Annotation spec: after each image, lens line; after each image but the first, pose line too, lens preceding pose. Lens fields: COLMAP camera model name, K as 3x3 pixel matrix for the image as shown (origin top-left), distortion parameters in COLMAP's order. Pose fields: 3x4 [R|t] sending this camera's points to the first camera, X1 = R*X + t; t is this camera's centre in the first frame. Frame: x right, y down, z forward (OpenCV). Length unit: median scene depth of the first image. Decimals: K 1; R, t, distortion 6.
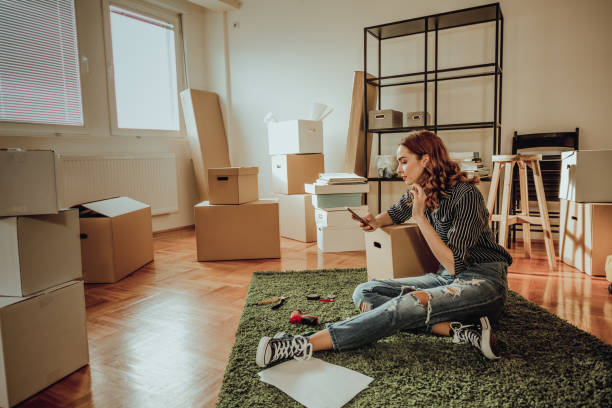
lens RADIAL K [[423.3, 0, 305.3], [0, 423.3, 202.4], [0, 0, 1]] dist [-0.002218, 0.007428]
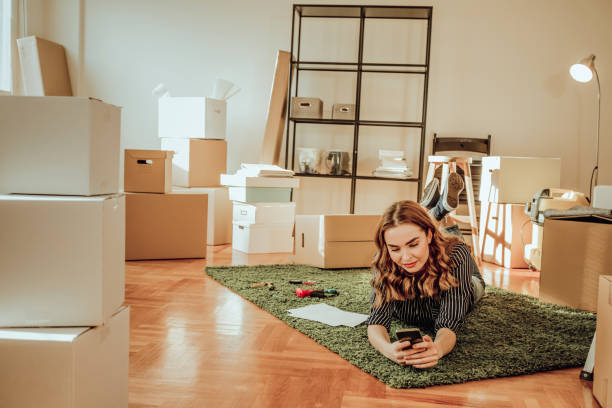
lens RADIAL K [[670.1, 0, 305.8], [0, 670.1, 201.4], [0, 0, 1]] dist [0.025368, 0.000000]
pose [[0.922236, 0.042059, 0.384334, -0.429275], [-0.030512, 0.998882, -0.036096, 0.063715], [-0.385423, 0.021563, 0.922488, -0.365209]]
